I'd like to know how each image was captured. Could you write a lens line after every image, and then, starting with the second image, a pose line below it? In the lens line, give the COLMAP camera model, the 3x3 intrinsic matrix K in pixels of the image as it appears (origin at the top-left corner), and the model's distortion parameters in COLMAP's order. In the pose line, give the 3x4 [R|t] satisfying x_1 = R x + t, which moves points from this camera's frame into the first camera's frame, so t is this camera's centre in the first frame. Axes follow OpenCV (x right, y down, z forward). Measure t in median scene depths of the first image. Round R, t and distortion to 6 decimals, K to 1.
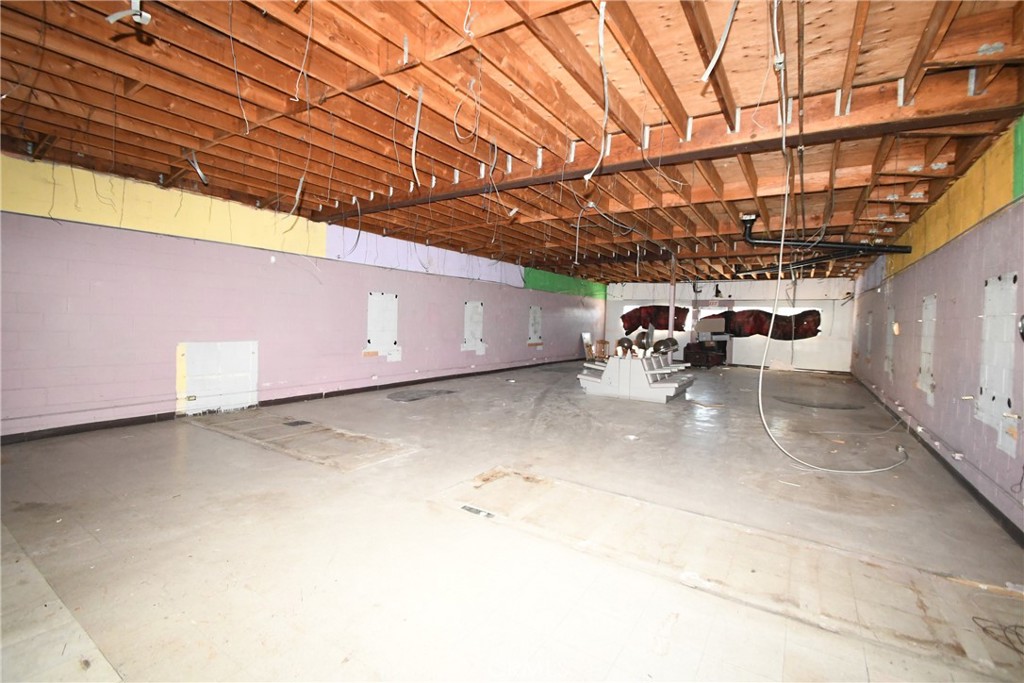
lens RADIAL K [[454.8, 0, 510.3], [0, 454.8, 335.8], [0, 0, 1]] dist [-0.000336, -0.000646]
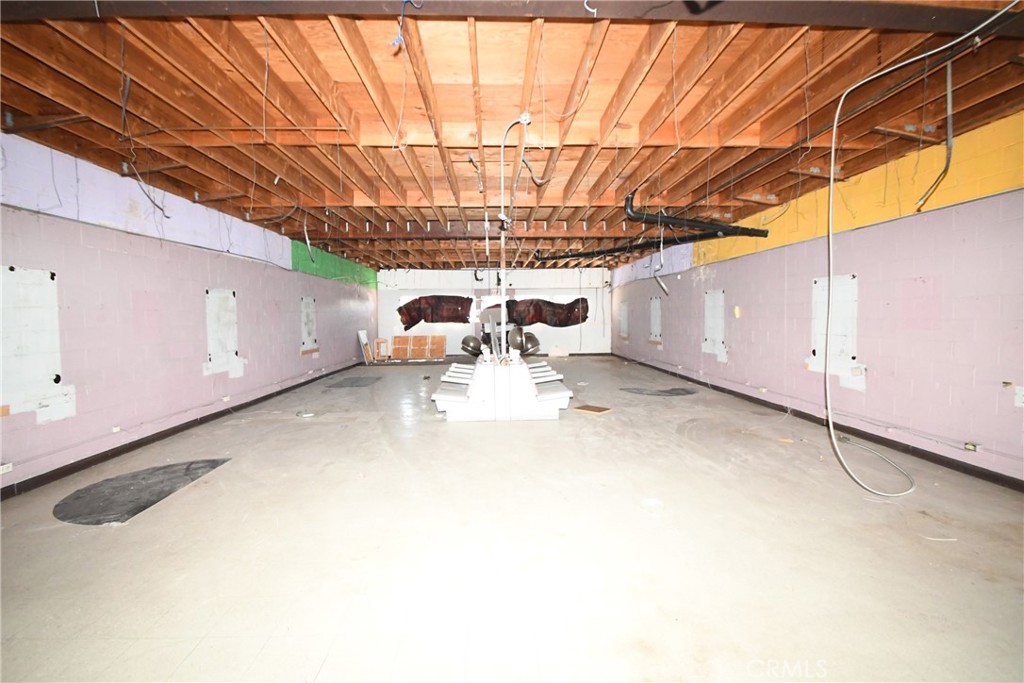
lens RADIAL K [[454.8, 0, 510.3], [0, 454.8, 335.8], [0, 0, 1]] dist [-0.000336, -0.000646]
pose [[0.820027, -0.061061, 0.569058, -0.090818], [0.051544, 0.998131, 0.032824, -0.012319], [-0.569999, 0.002415, 0.821642, 0.244782]]
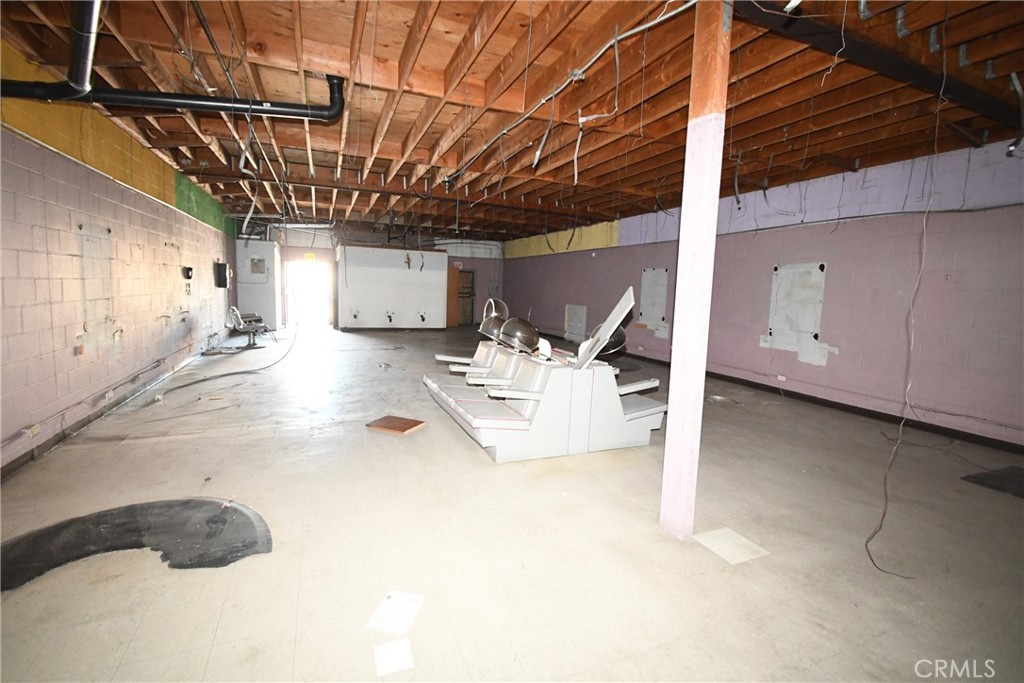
lens RADIAL K [[454.8, 0, 510.3], [0, 454.8, 335.8], [0, 0, 1]] dist [-0.000336, -0.000646]
pose [[-0.570689, 0.064806, -0.818605, 0.476331], [-0.051187, 0.992135, 0.114229, -0.027872], [0.819570, 0.107091, -0.562883, 0.844328]]
